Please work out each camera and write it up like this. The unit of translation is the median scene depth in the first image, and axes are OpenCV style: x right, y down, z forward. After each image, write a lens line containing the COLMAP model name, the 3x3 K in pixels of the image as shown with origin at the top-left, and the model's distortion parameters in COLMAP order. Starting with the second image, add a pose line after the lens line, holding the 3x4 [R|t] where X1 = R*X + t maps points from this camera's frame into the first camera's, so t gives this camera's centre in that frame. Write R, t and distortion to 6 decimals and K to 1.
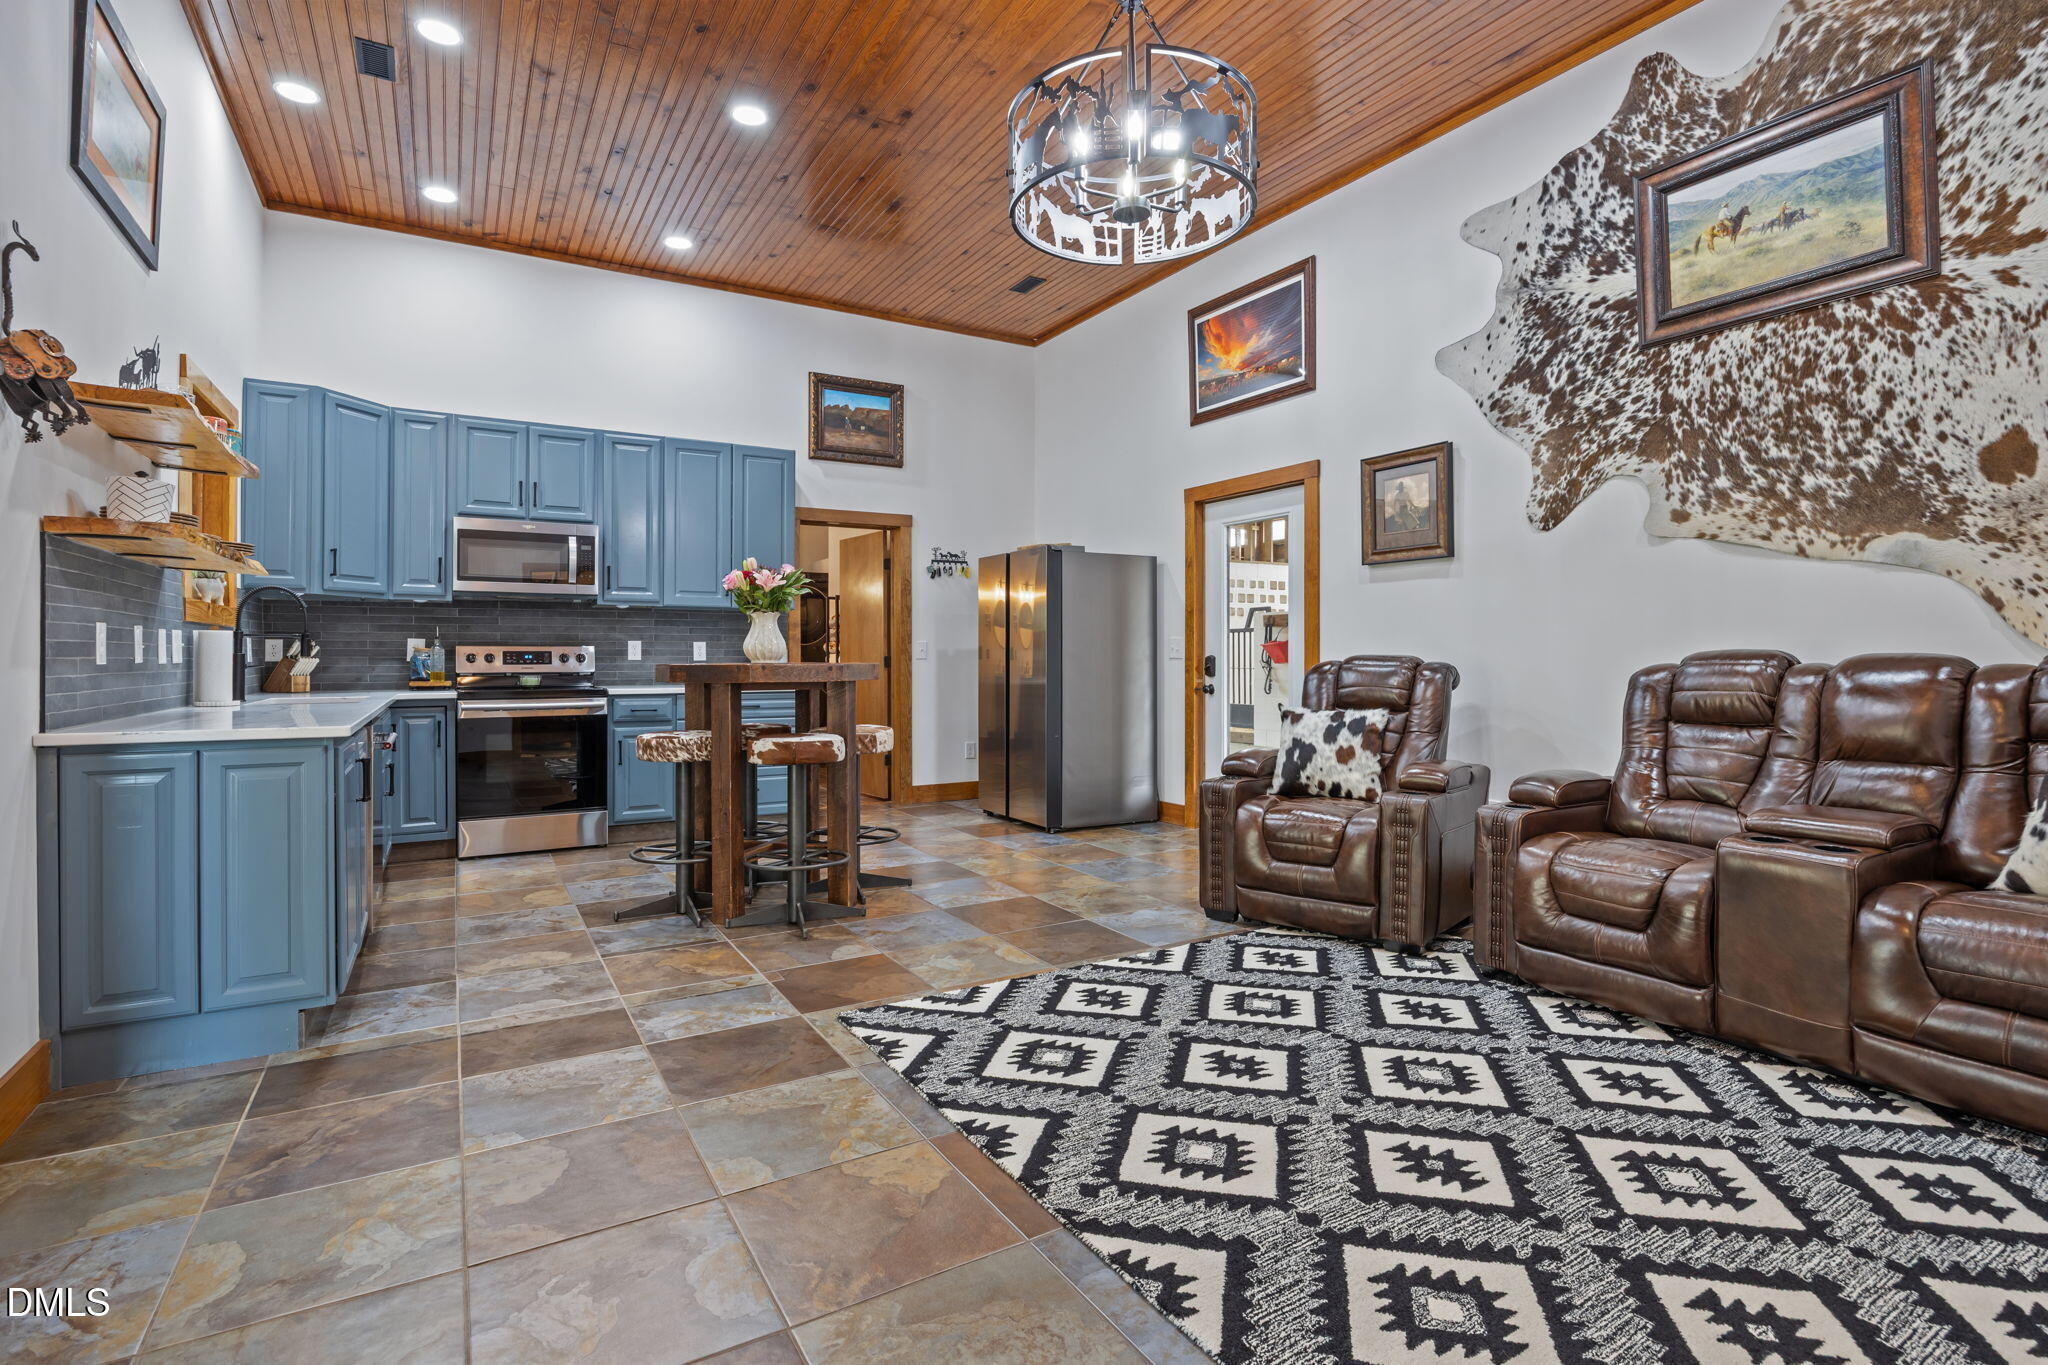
lens RADIAL K [[968.9, 0, 1021.0], [0, 968.9, 653.4], [0, 0, 1]] dist [-0.017856, 0.000060]
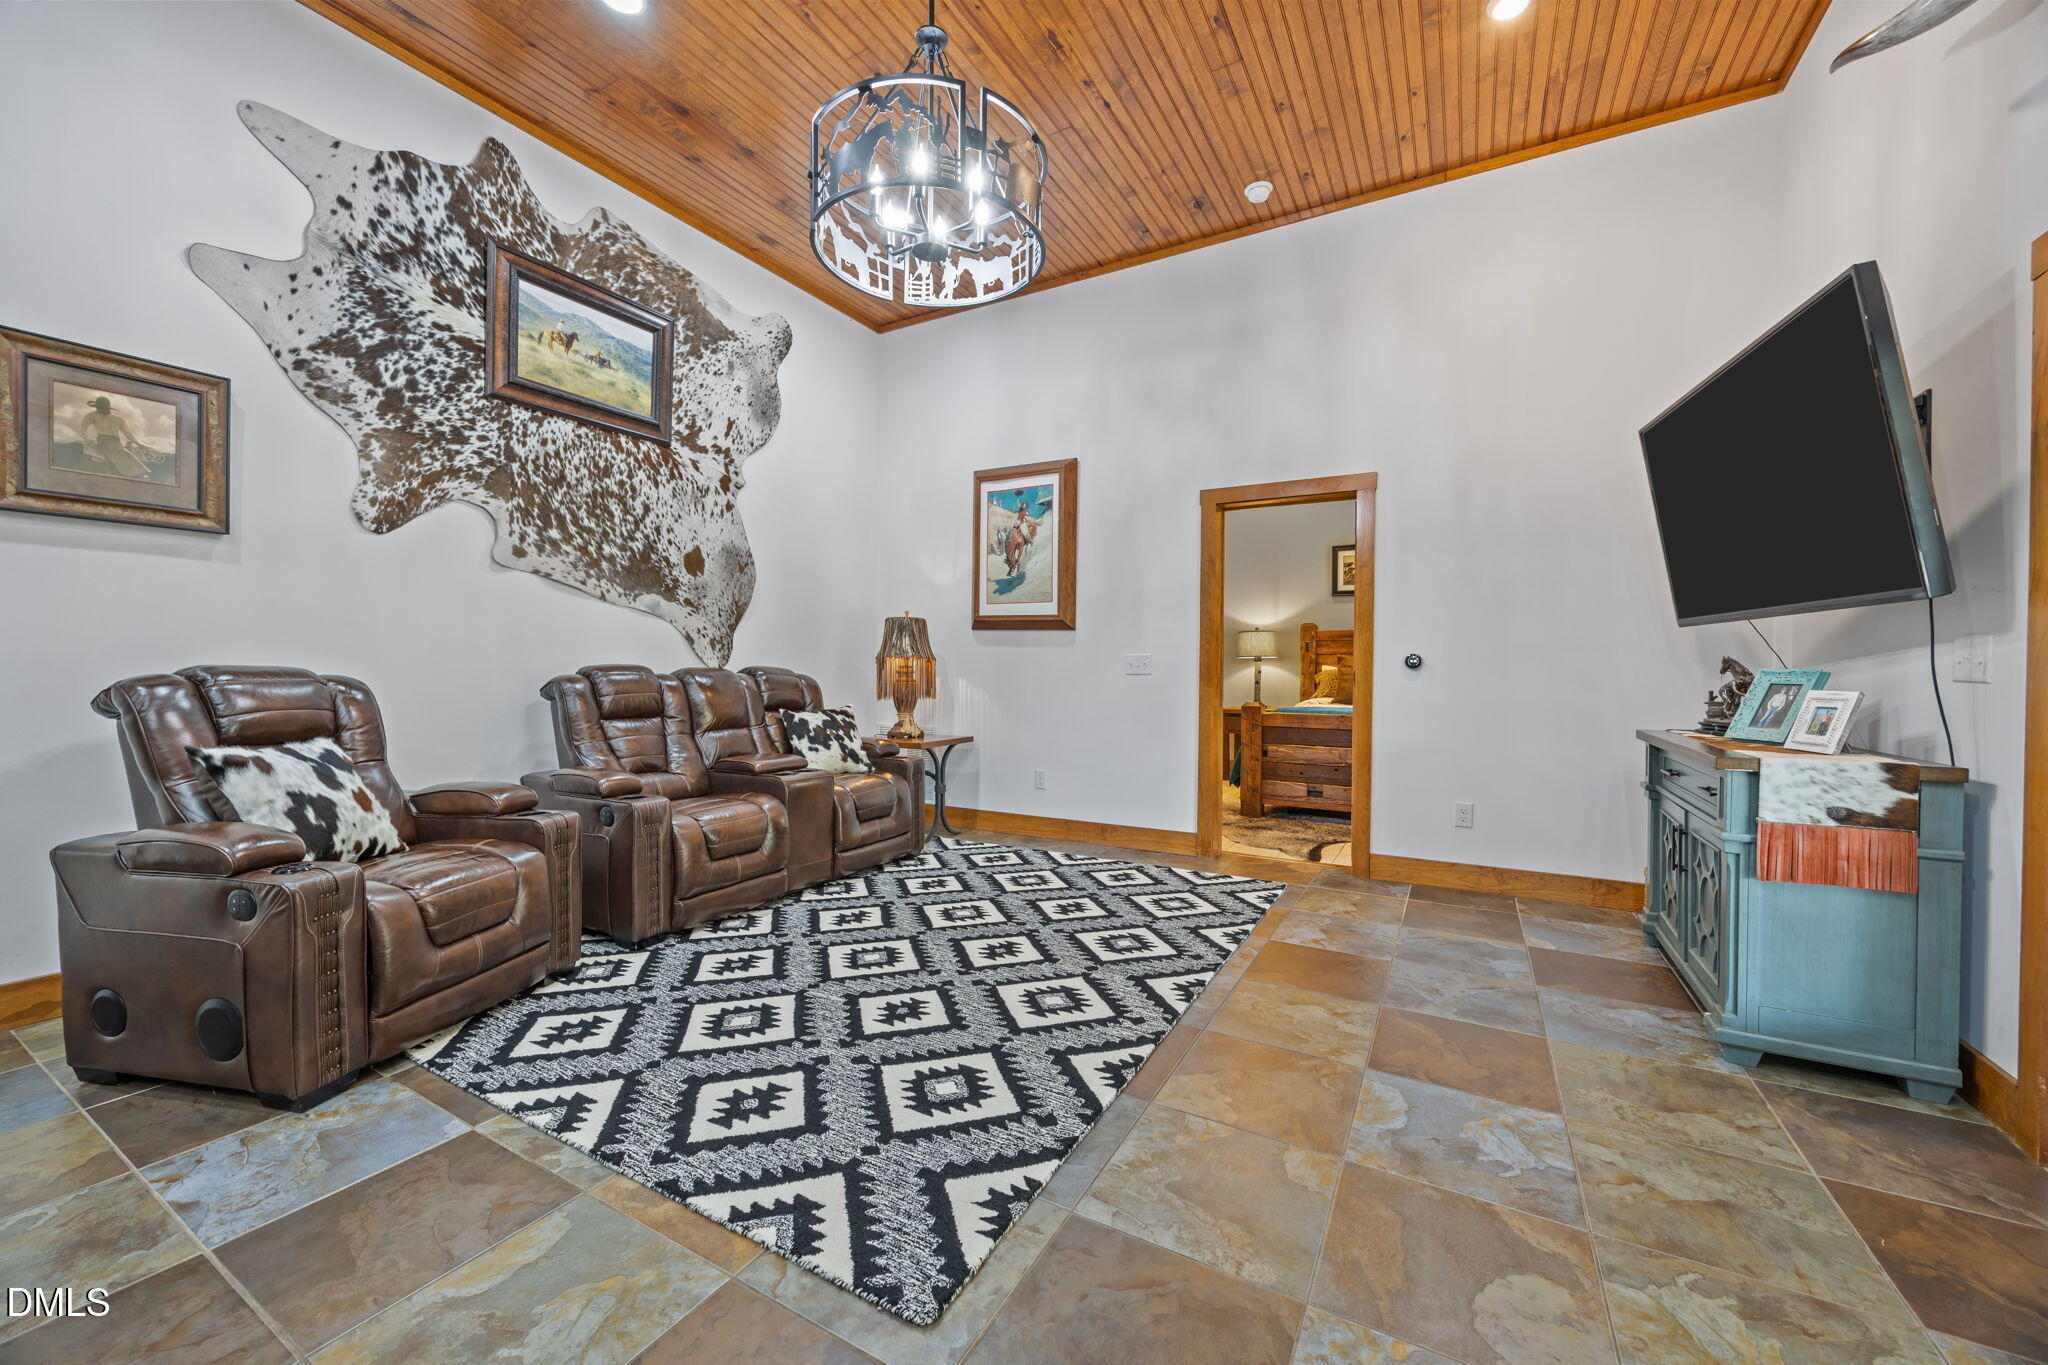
lens RADIAL K [[774.1, 0, 1033.4], [0, 774.1, 680.6], [0, 0, 1]] dist [-0.006358, -0.000113]
pose [[-0.505405, -0.013058, 0.862783, -0.418500], [-0.006930, 0.999915, 0.011074, 0.002428], [-0.862854, -0.000382, -0.505453, 0.823517]]
